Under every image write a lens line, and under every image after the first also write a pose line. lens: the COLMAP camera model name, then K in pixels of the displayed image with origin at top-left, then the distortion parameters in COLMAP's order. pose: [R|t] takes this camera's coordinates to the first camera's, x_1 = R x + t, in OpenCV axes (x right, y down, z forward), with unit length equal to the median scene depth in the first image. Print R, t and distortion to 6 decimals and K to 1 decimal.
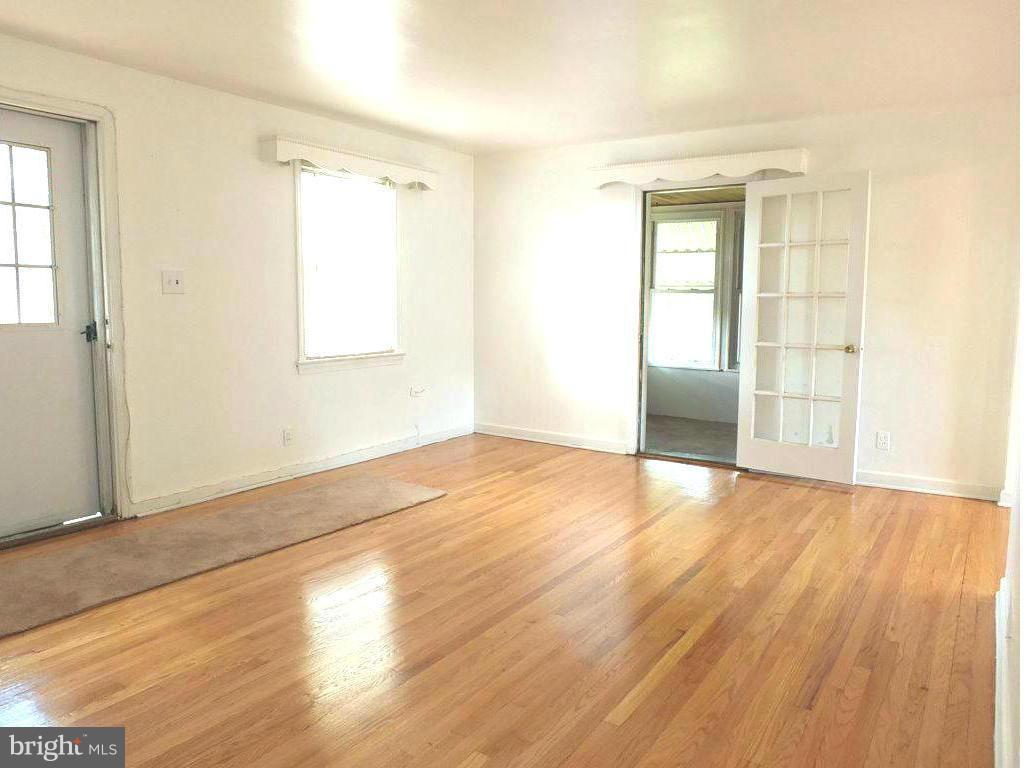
lens RADIAL K [[746.6, 0, 512.0], [0, 746.6, 384.0], [0, 0, 1]] dist [-0.032565, -0.000011]
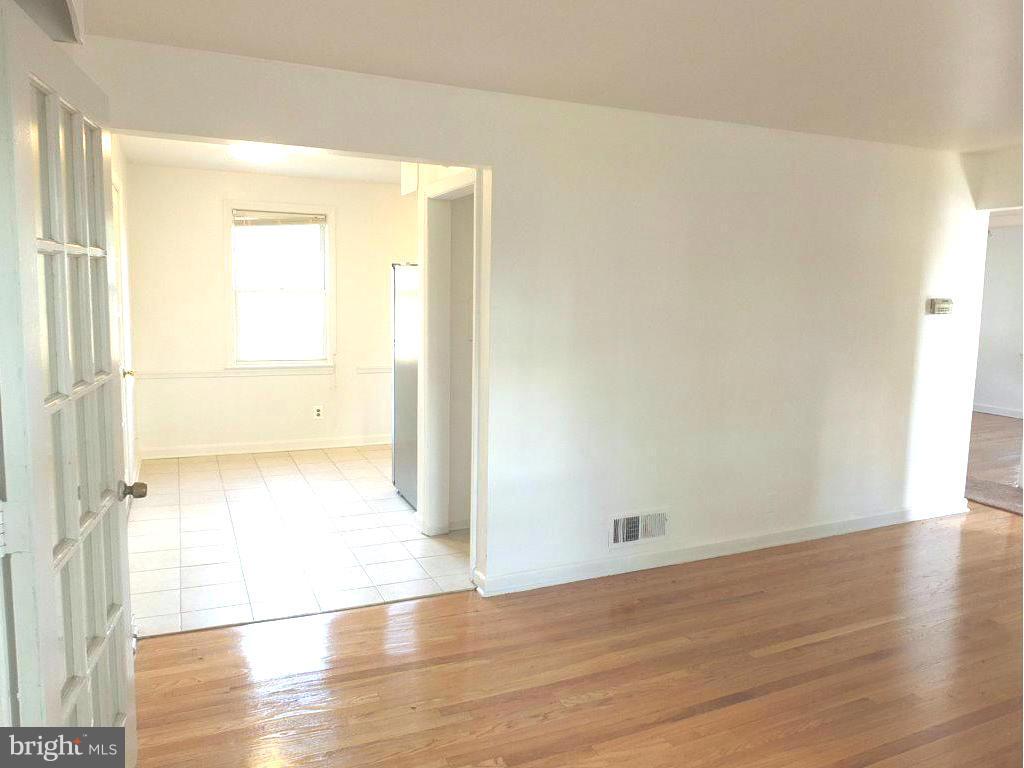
lens RADIAL K [[746.6, 0, 512.0], [0, 746.6, 384.0], [0, 0, 1]] dist [-0.032565, -0.000011]
pose [[-0.853273, -0.094832, 0.512770, 0.042115], [0.033972, 0.971127, 0.236133, -0.255807], [-0.520357, 0.218906, -0.825414, 1.532333]]
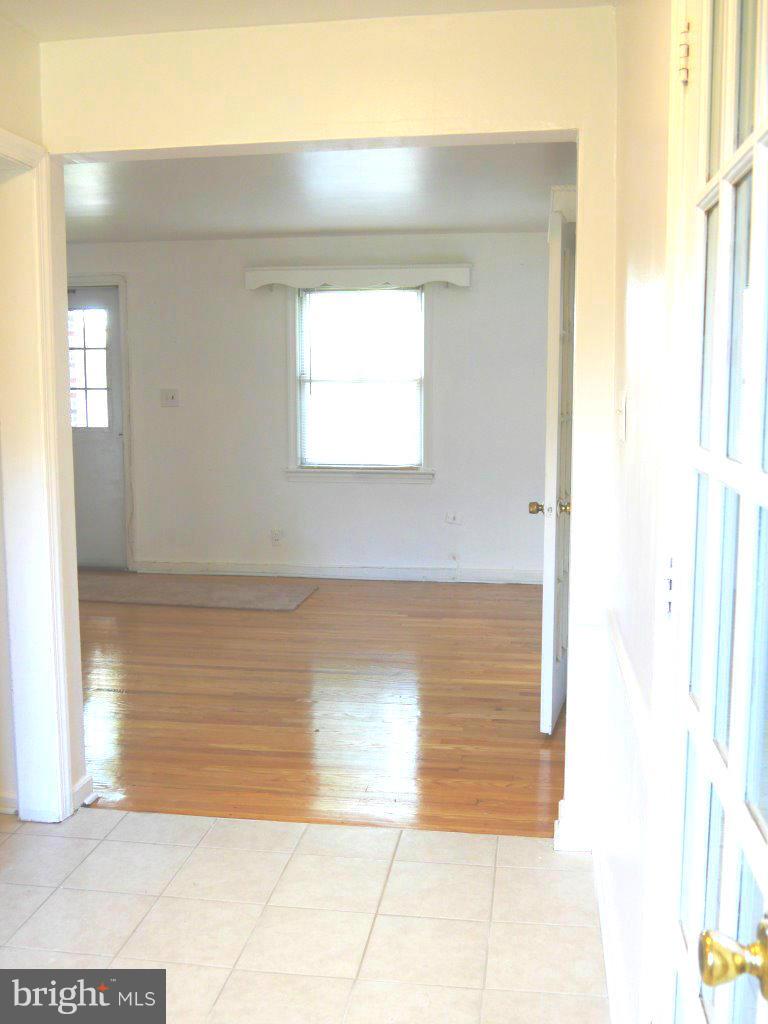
lens RADIAL K [[1005.8, 0, 384.0], [0, 1005.8, 512.0], [0, 0, 1]] dist [-0.048793, -0.006772]
pose [[0.424048, 0.100777, -0.900015, 1.421409], [-0.105059, 0.992554, 0.061640, -0.096500], [0.899525, 0.068417, 0.431478, 0.652296]]
